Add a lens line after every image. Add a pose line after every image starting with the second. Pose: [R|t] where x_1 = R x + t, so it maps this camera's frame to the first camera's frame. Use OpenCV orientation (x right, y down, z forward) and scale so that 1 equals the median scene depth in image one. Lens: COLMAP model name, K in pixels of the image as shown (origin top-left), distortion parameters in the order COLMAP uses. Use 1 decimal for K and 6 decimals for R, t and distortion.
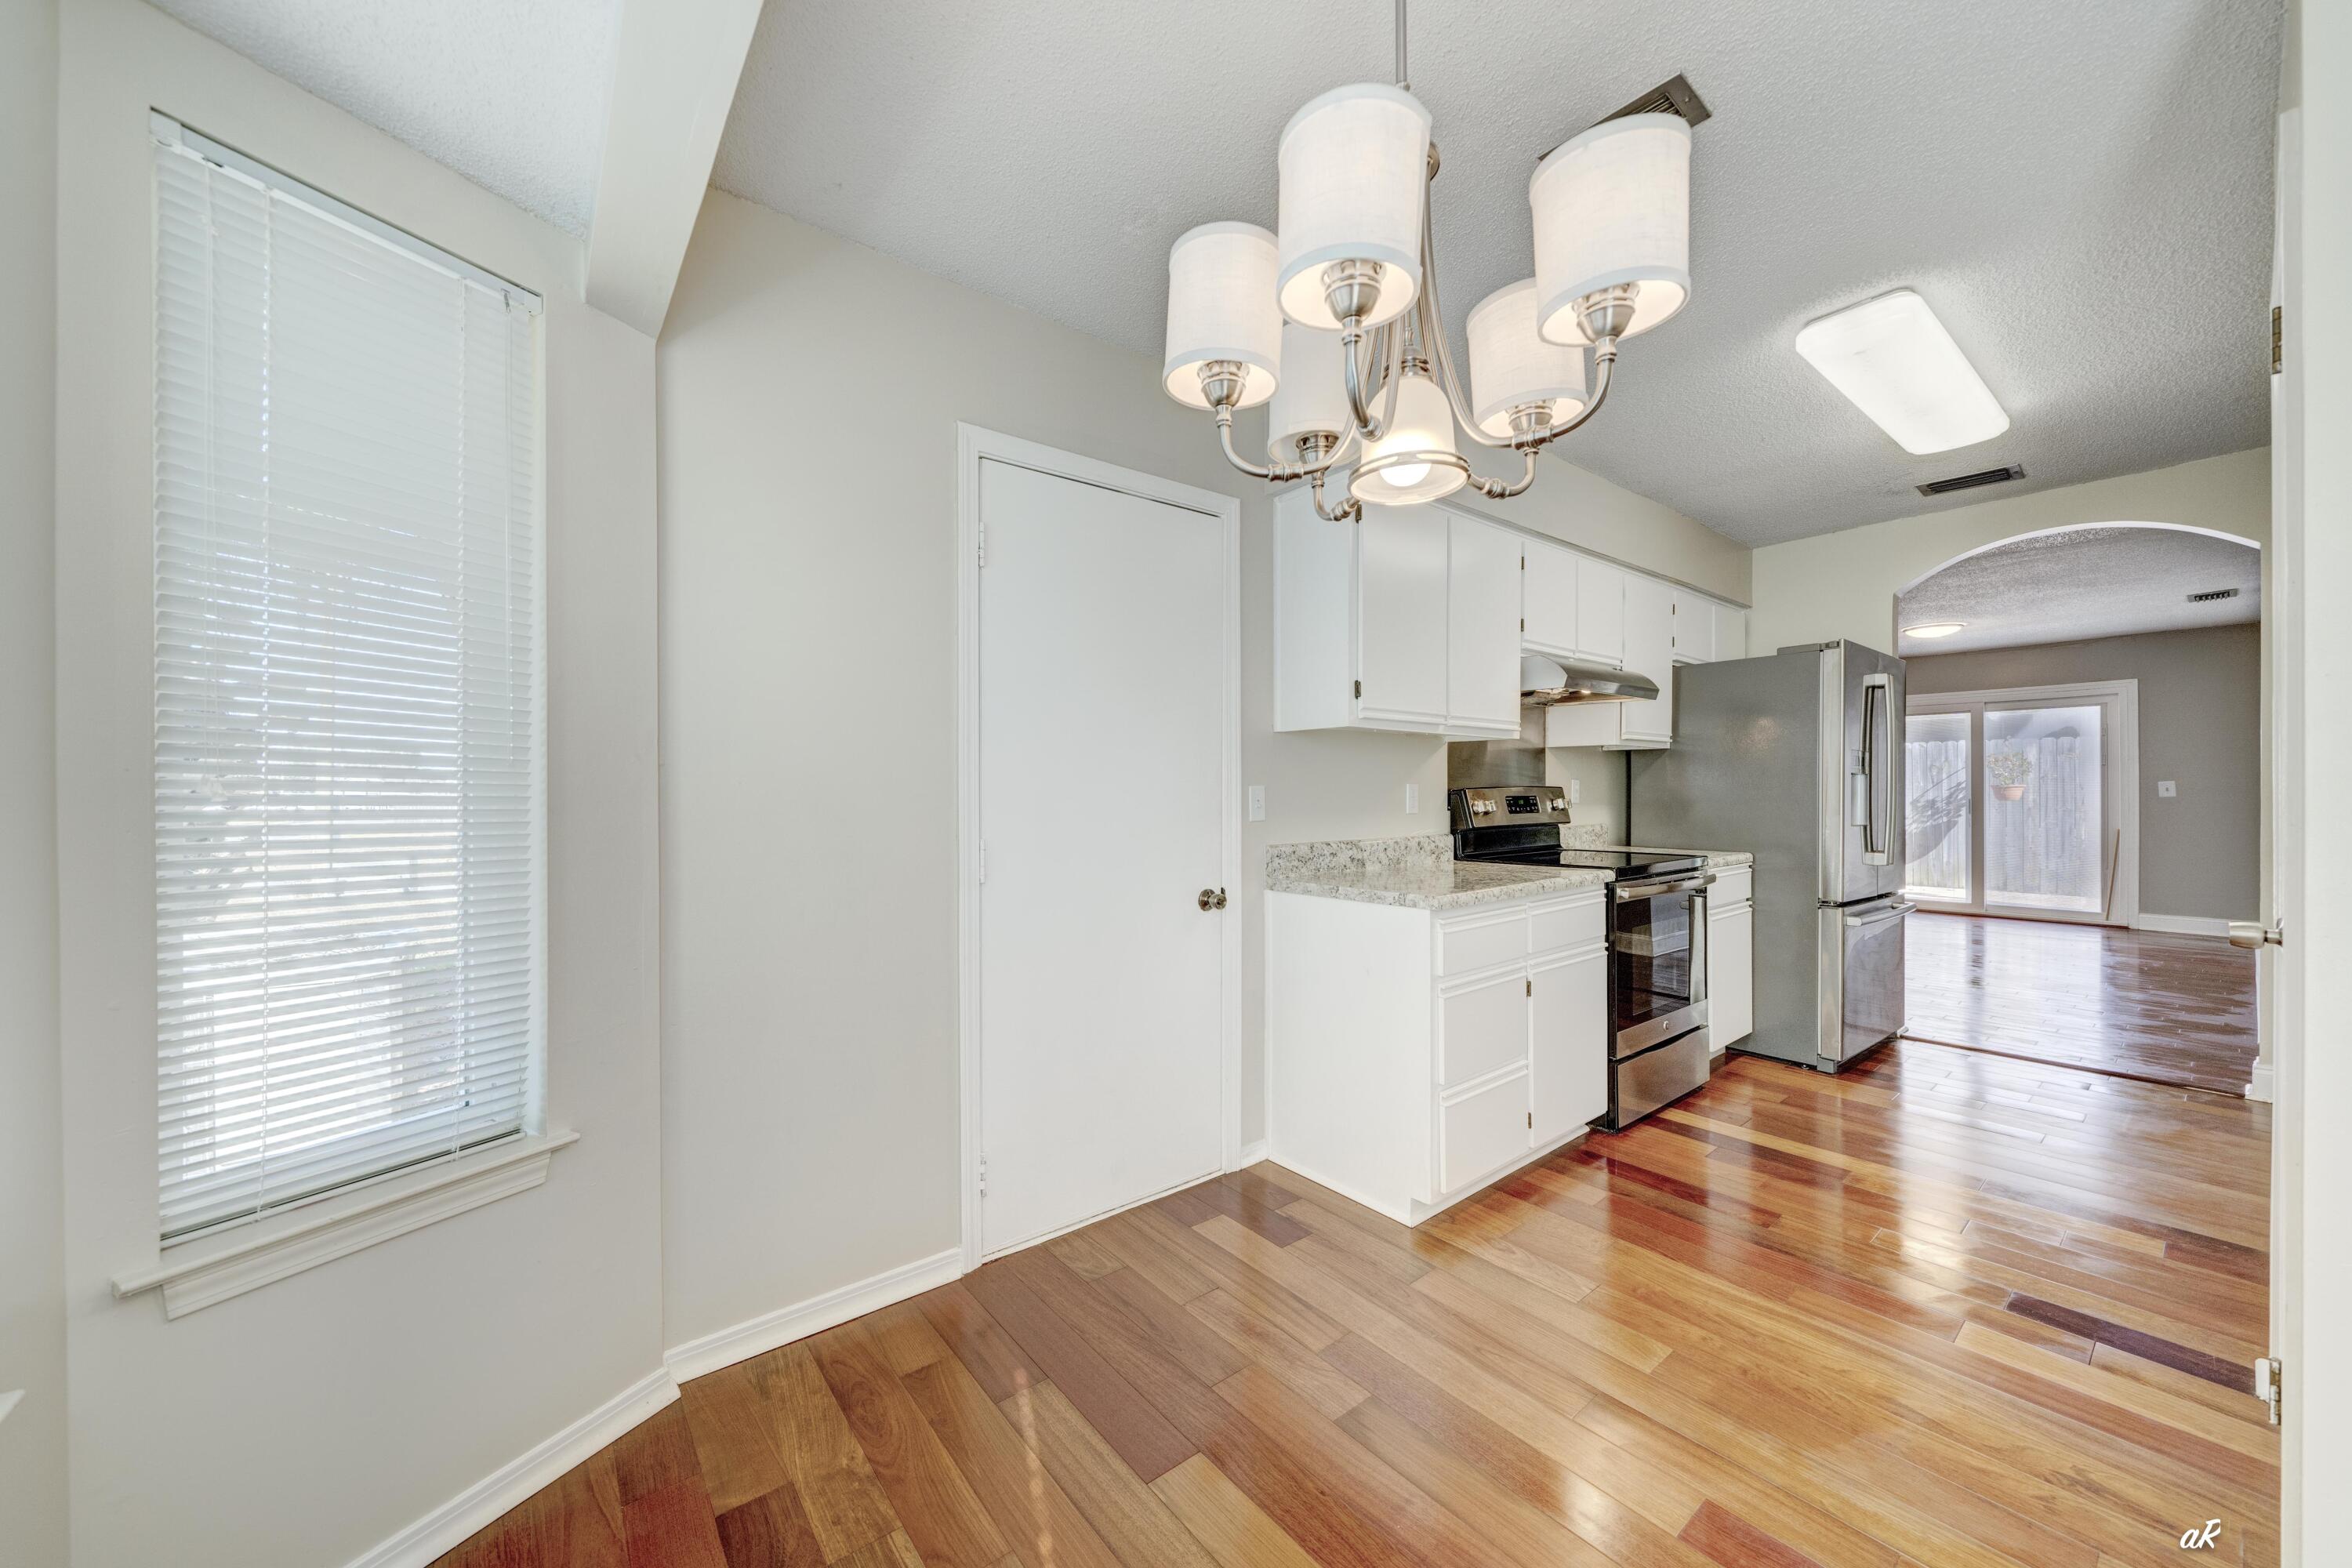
lens RADIAL K [[839.1, 0, 1167.3], [0, 839.1, 790.1], [0, 0, 1]] dist [-0.000973, -0.000158]
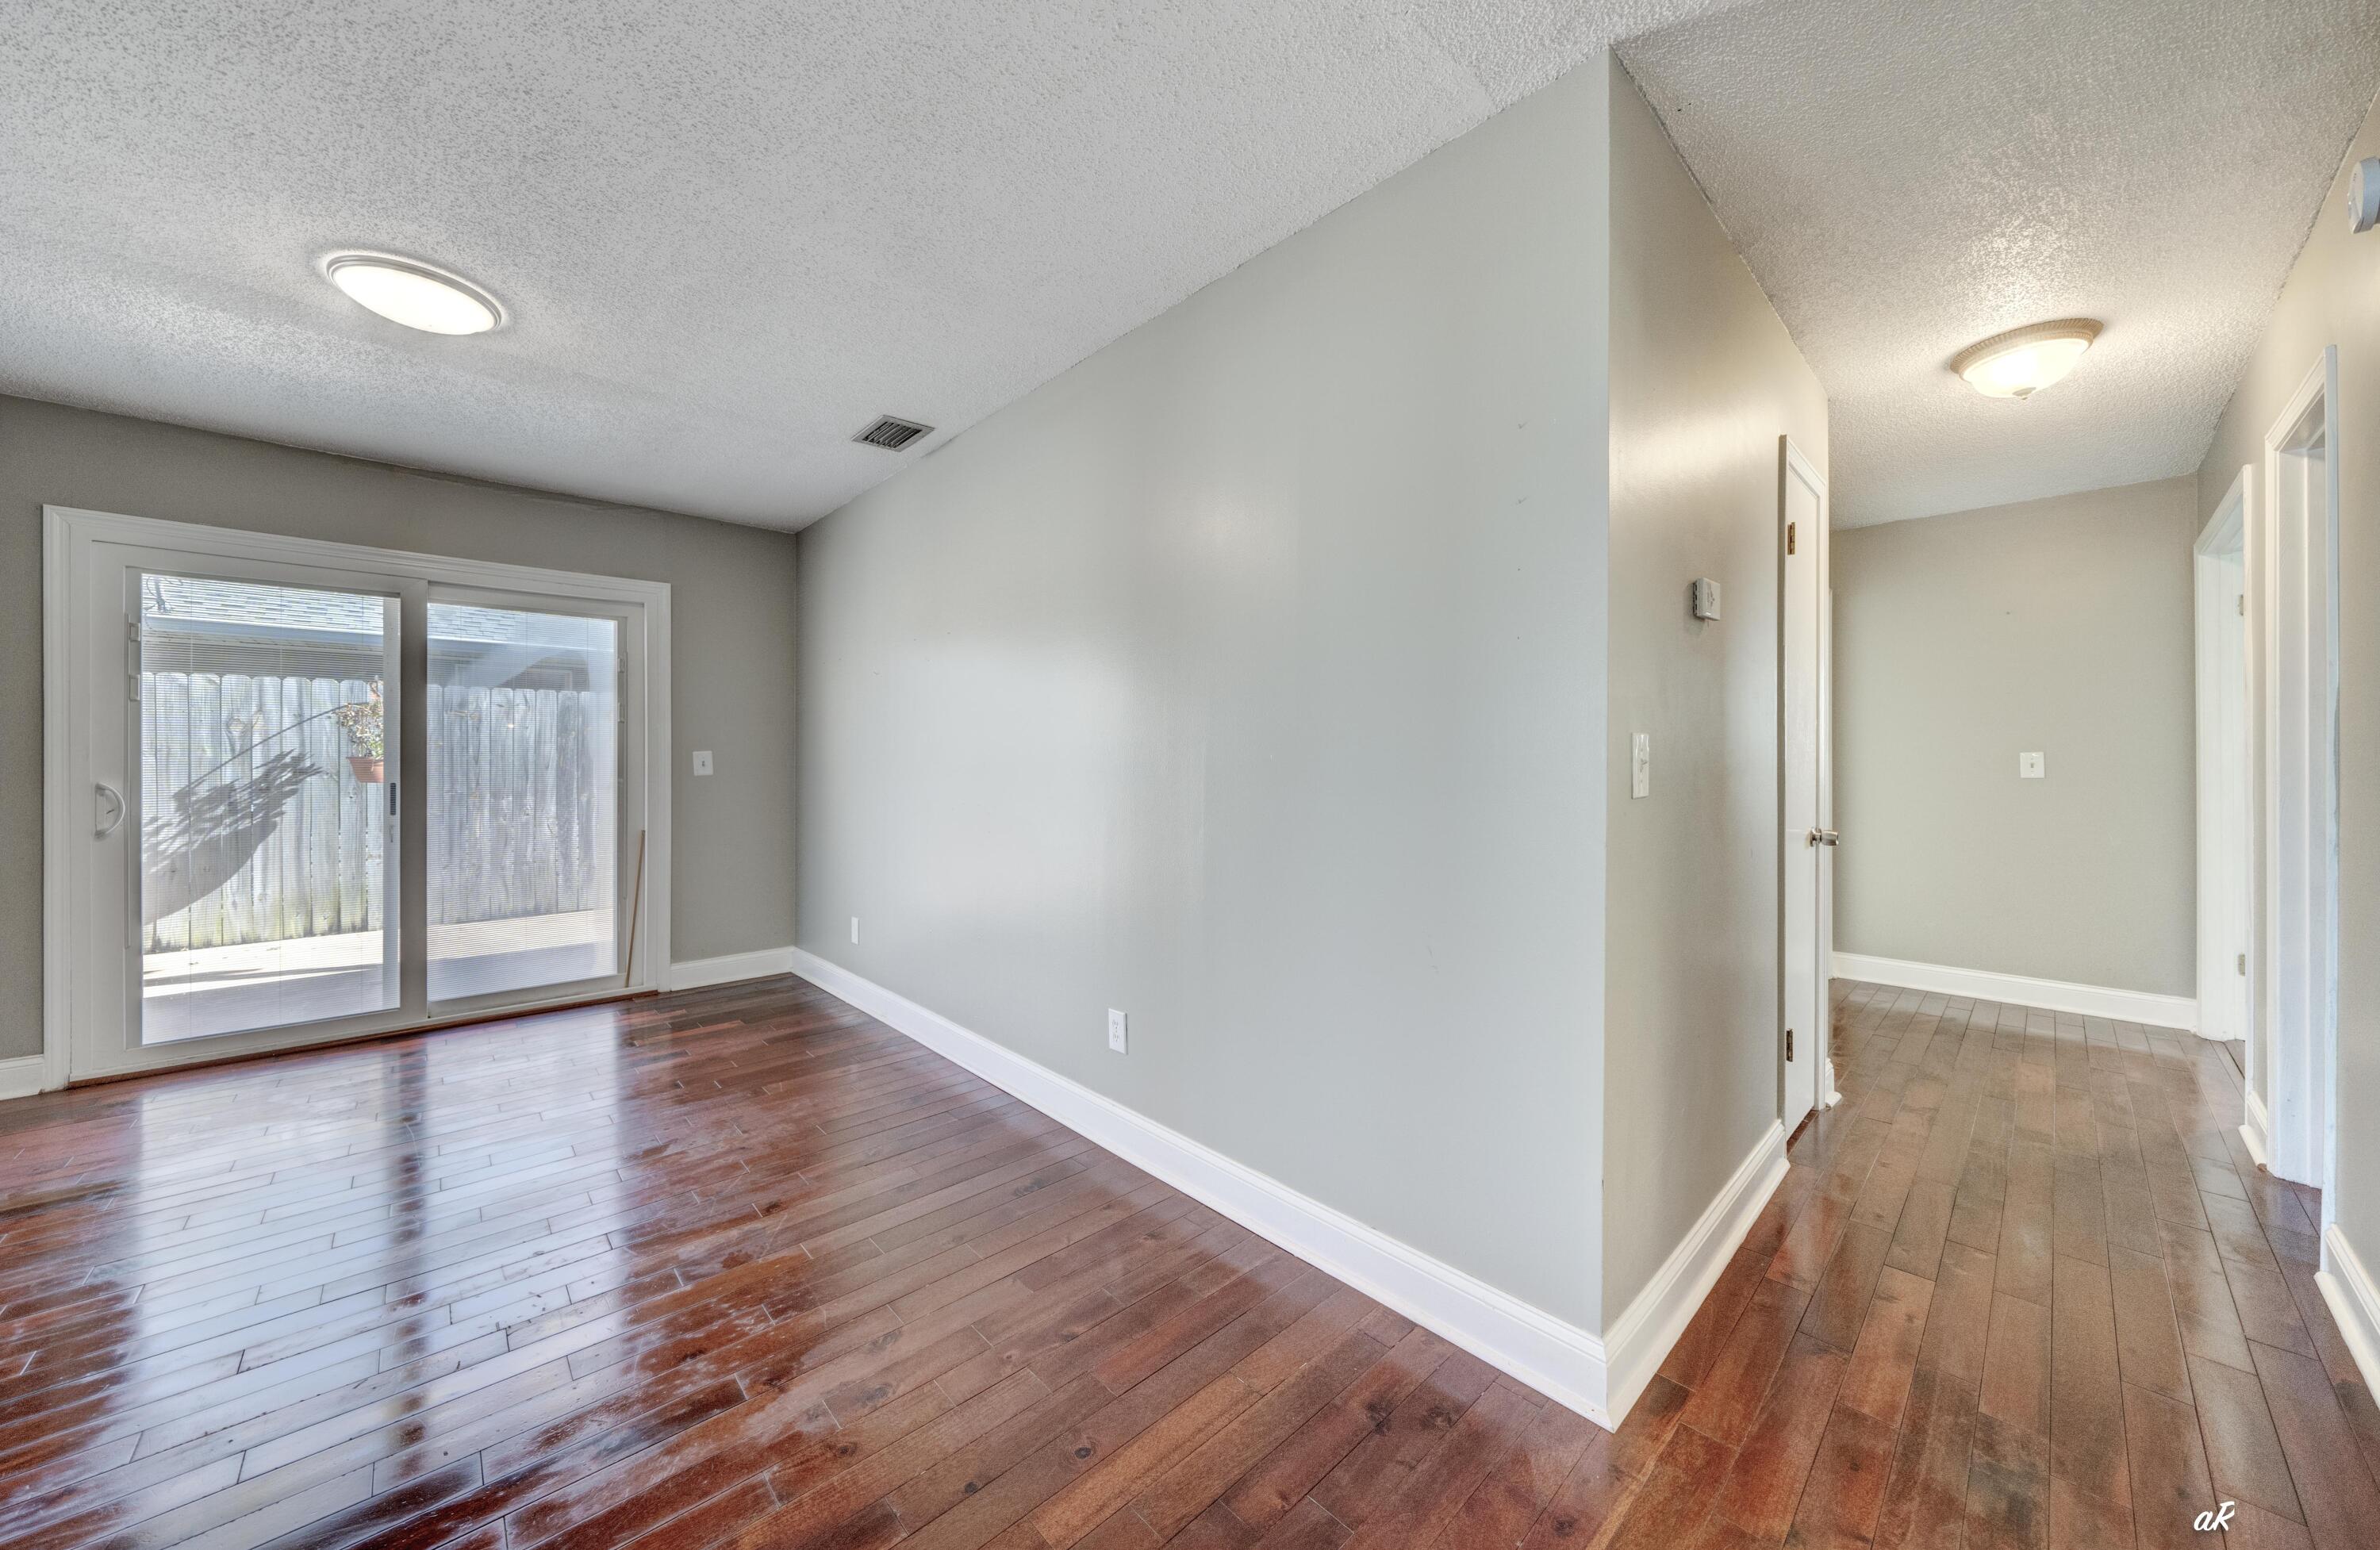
lens RADIAL K [[822.1, 0, 1189.3], [0, 822.1, 762.3], [0, 0, 1]] dist [0.000115, 0.000020]
pose [[-0.093573, 0.002485, 0.995609, 0.963553], [0.003614, 0.999991, -0.002156, 0.001405], [-0.995606, 0.003397, -0.093581, 1.248649]]
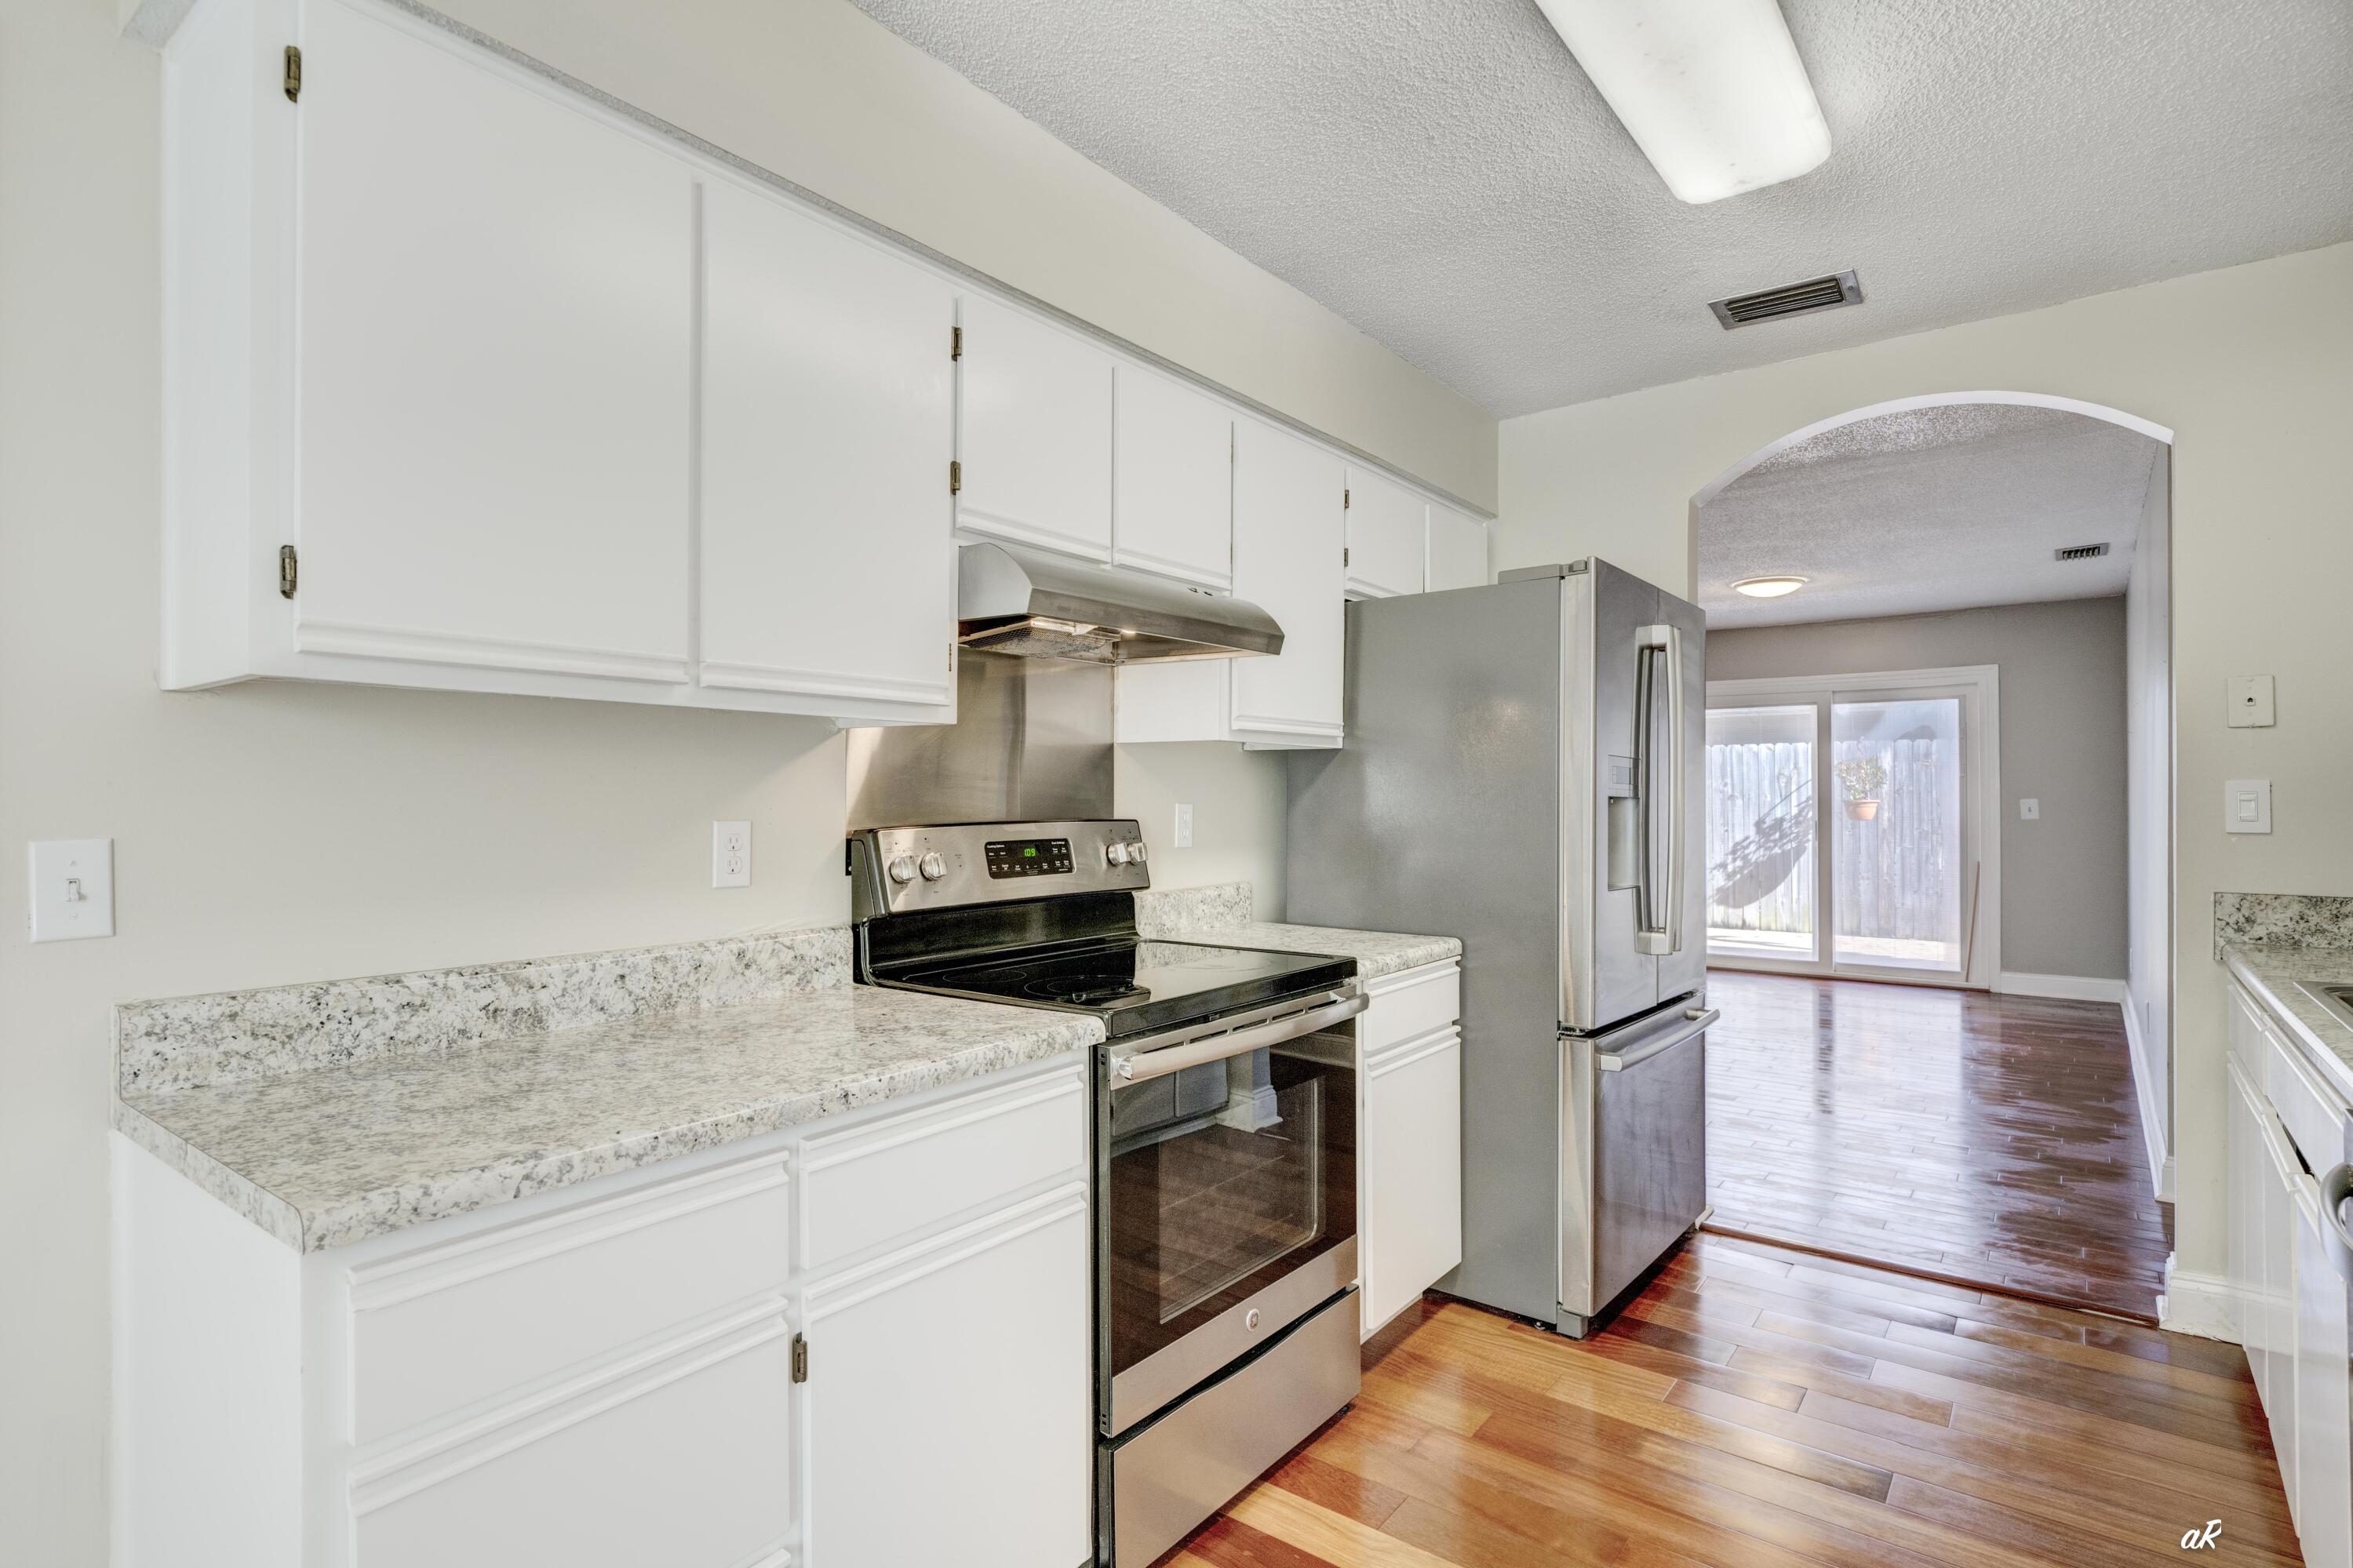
lens RADIAL K [[1165.7, 0, 1176.5], [0, 1165.7, 784.0], [0, 0, 1]] dist [0.004713, 0.000510]
pose [[0.968468, 0.006121, 0.249062, 0.313250], [-0.003574, 0.999937, -0.010675, -0.018030], [-0.249112, 0.009448, 0.968429, 0.289819]]
